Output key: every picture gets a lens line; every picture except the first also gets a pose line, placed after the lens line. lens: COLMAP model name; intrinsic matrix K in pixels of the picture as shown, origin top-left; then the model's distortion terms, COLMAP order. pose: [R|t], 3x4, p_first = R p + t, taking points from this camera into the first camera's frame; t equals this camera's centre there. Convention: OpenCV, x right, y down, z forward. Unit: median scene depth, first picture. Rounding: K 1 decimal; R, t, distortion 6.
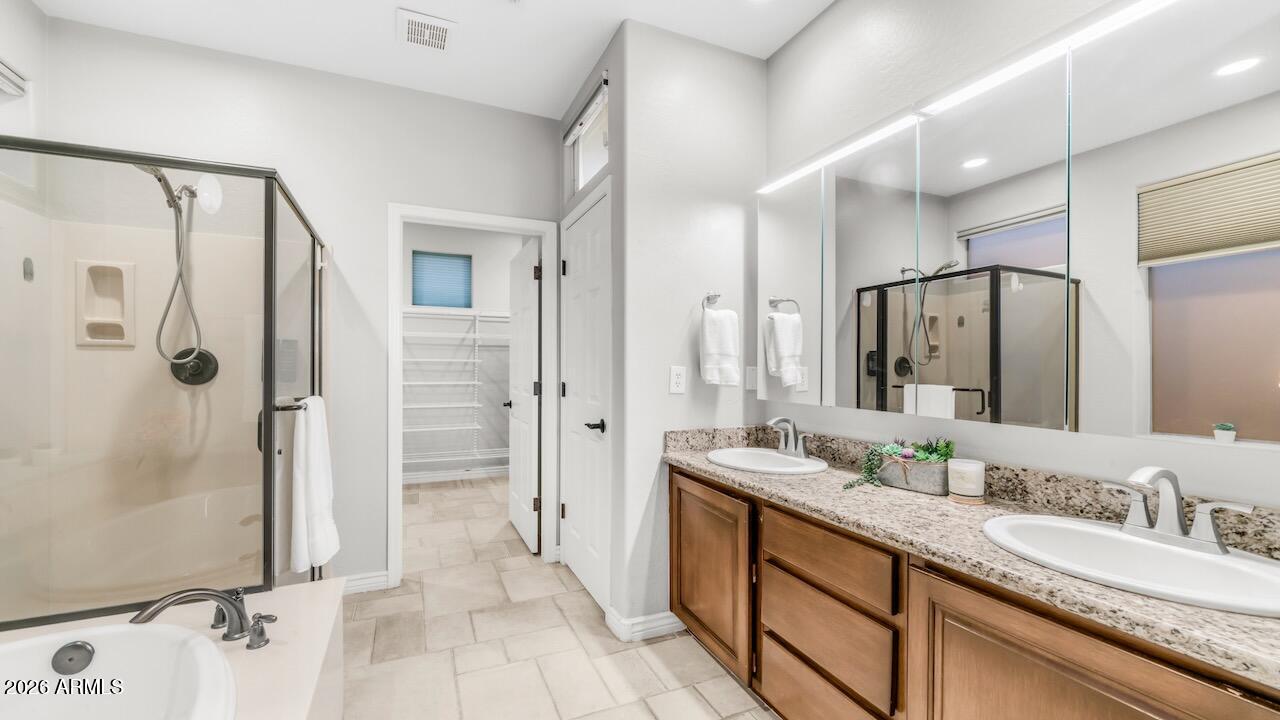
lens RADIAL K [[517.4, 0, 636.3], [0, 517.4, 366.2], [0, 0, 1]] dist [0.001535, -0.000154]
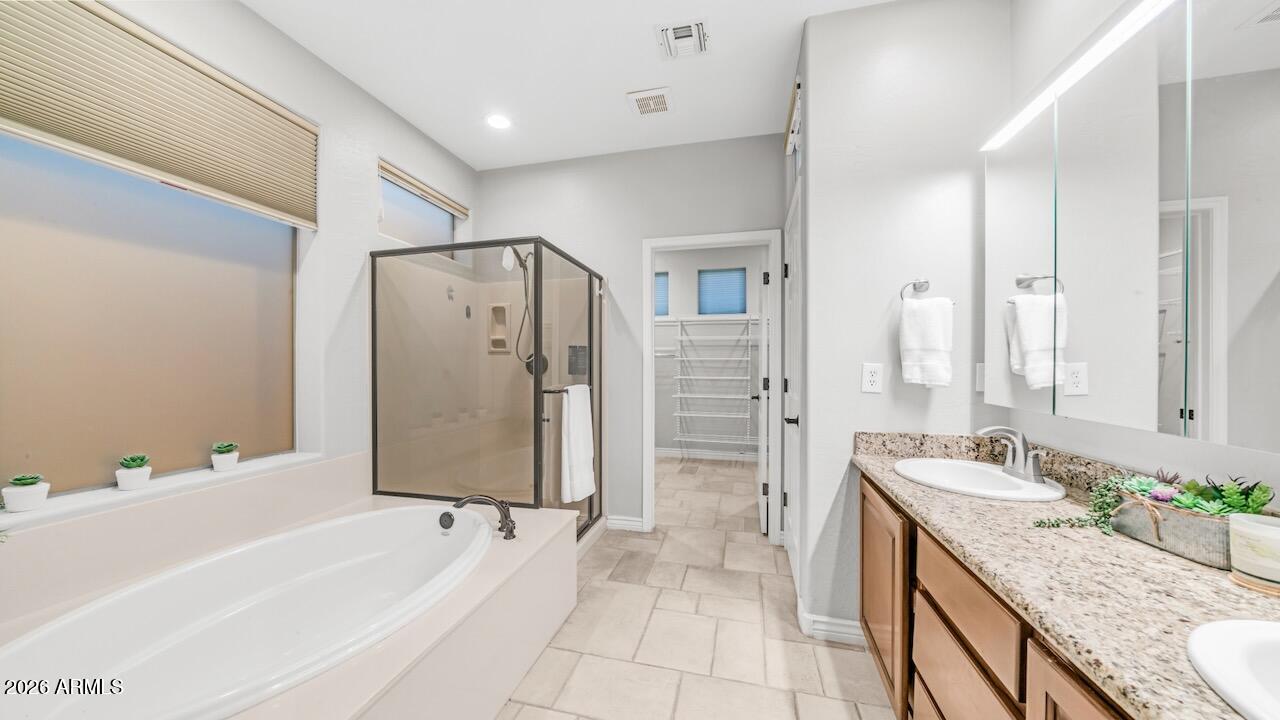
lens RADIAL K [[455.3, 0, 614.9], [0, 455.3, 366.6], [0, 0, 1]] dist [-0.002720, 0.000596]
pose [[0.769821, 0.001737, -0.638257, 0.247712], [0.002345, 0.999982, 0.005550, 0.000509], [0.638255, -0.005769, 0.769803, 0.075410]]
